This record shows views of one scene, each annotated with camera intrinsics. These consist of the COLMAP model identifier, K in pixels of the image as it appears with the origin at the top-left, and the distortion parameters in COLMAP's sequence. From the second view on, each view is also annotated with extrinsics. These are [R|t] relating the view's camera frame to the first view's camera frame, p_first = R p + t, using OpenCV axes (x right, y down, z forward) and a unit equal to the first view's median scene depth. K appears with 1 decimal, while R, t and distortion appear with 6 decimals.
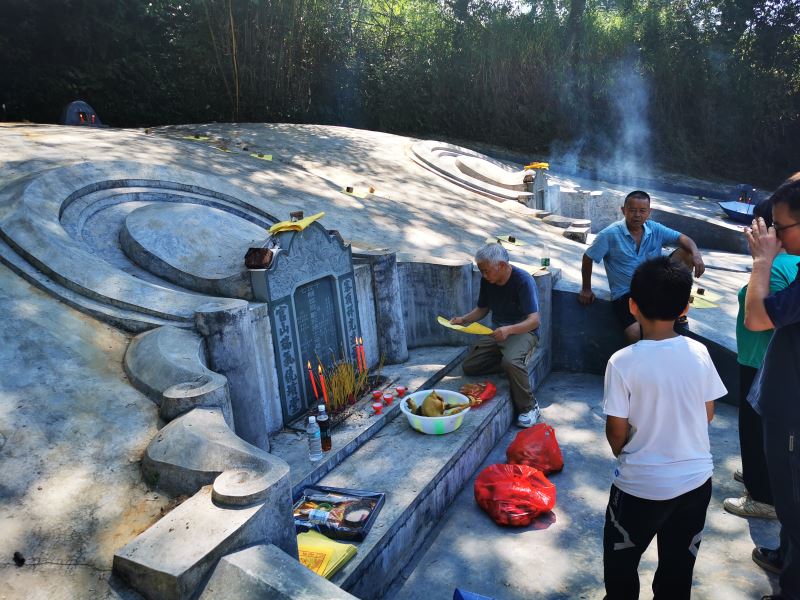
lens RADIAL K [[624.7, 0, 402.9], [0, 624.7, 302.1], [0, 0, 1]] dist [0.045949, -0.072152]
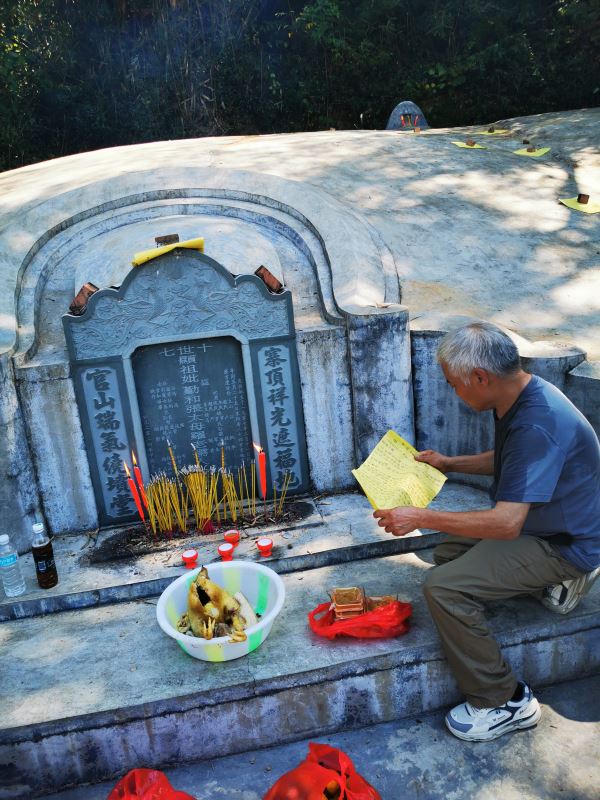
lens RADIAL K [[624.7, 0, 301.4], [0, 624.7, 390.9], [0, 0, 1]] dist [0.045949, -0.072152]
pose [[0.601633, 0.231741, -0.764417, 0.438854], [-0.139077, 0.972763, 0.185443, -0.118777], [0.786572, -0.005255, 0.617476, 0.656979]]
